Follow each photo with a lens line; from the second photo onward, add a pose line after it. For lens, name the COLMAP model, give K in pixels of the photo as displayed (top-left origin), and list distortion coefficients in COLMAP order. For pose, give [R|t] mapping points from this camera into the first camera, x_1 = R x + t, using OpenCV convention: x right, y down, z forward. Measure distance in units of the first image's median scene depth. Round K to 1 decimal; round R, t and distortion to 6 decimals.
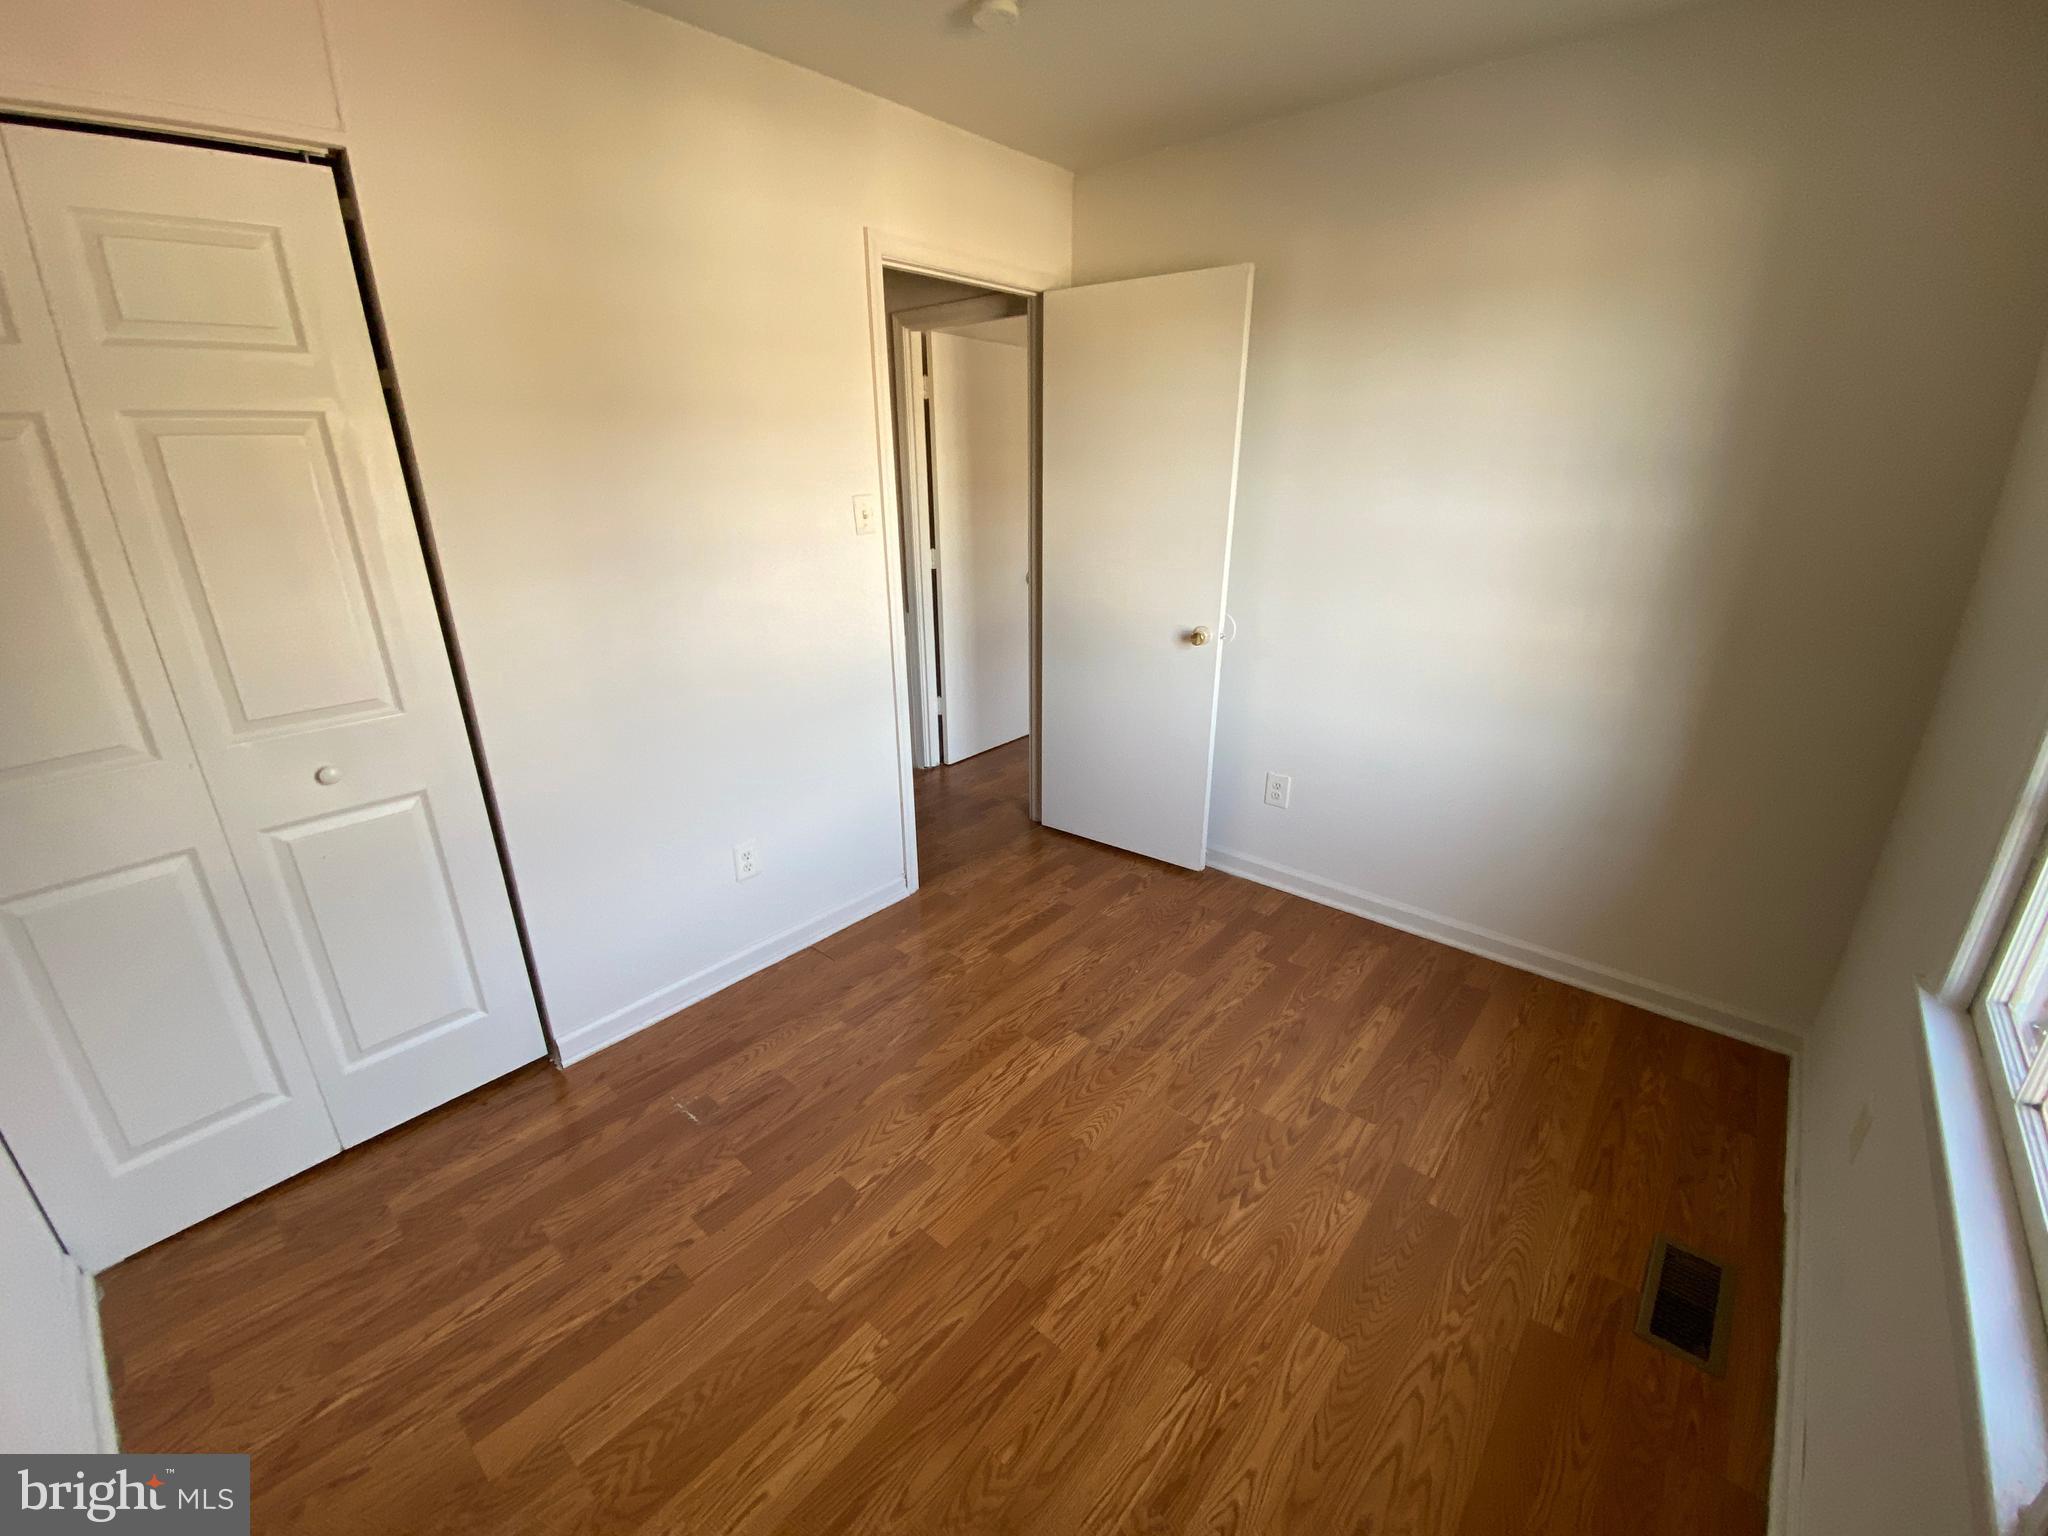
lens RADIAL K [[843.5, 0, 1019.0], [0, 843.5, 767.2], [0, 0, 1]] dist [-0.000470, -0.002159]
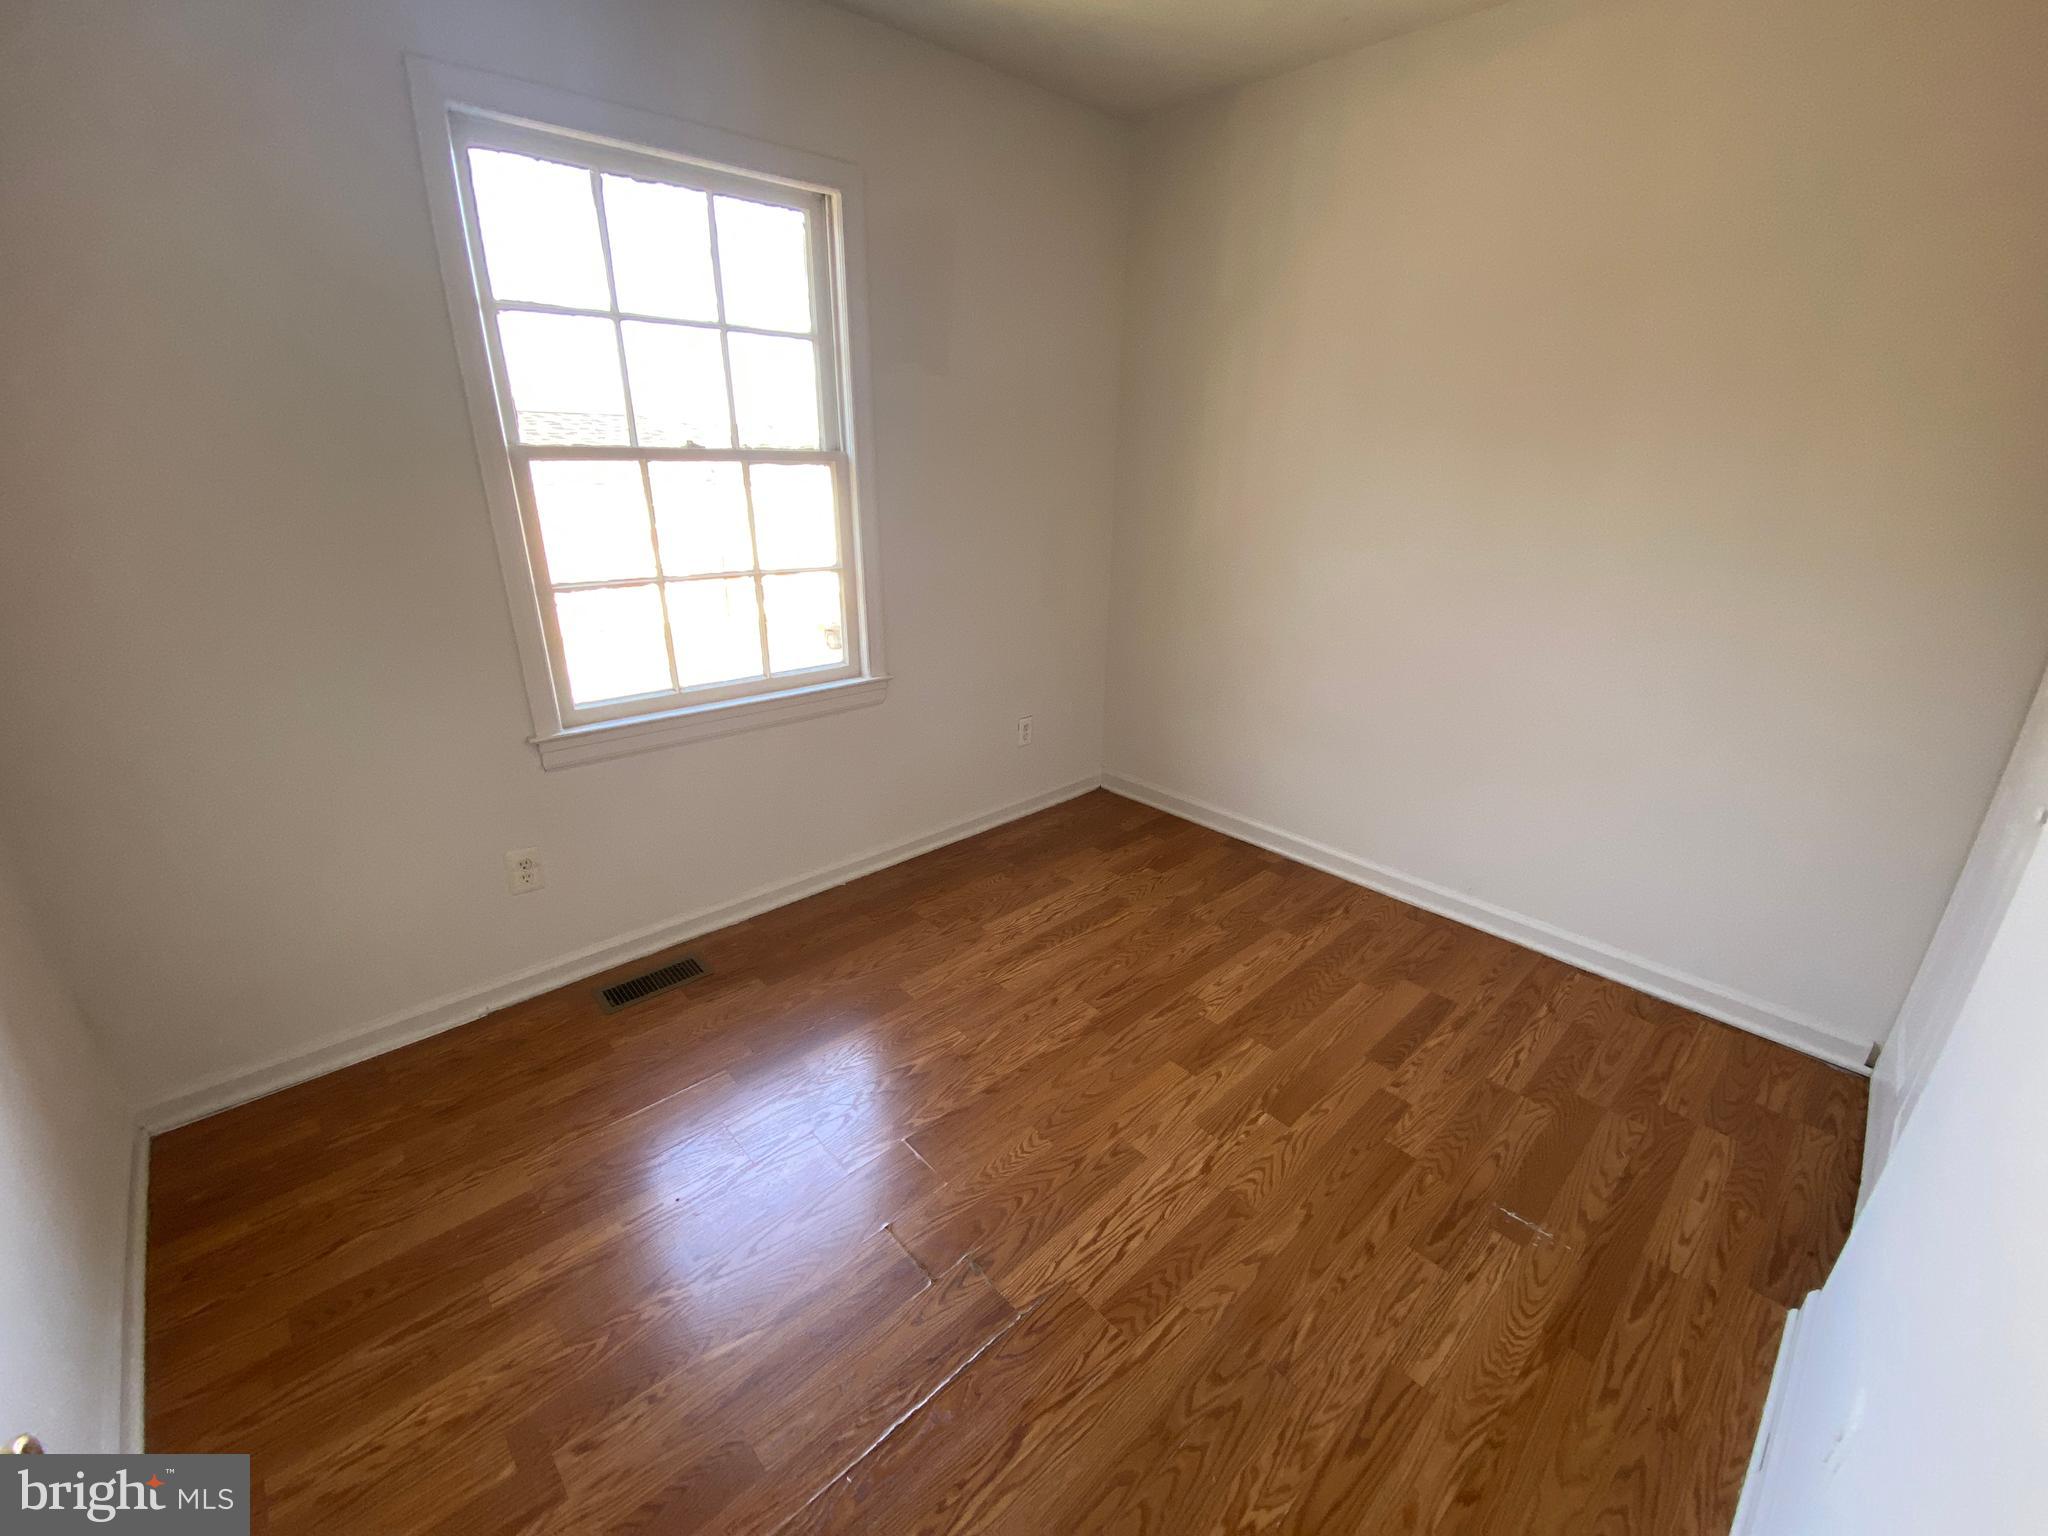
lens RADIAL K [[843.5, 0, 1020.4], [0, 843.5, 769.4], [0, 0, 1]] dist [-0.000470, -0.002159]
pose [[-0.994228, -0.043289, 0.098166, 0.024650], [0.031133, 0.759207, 0.650104, -0.502474], [-0.102671, 0.649408, -0.753477, 1.537231]]
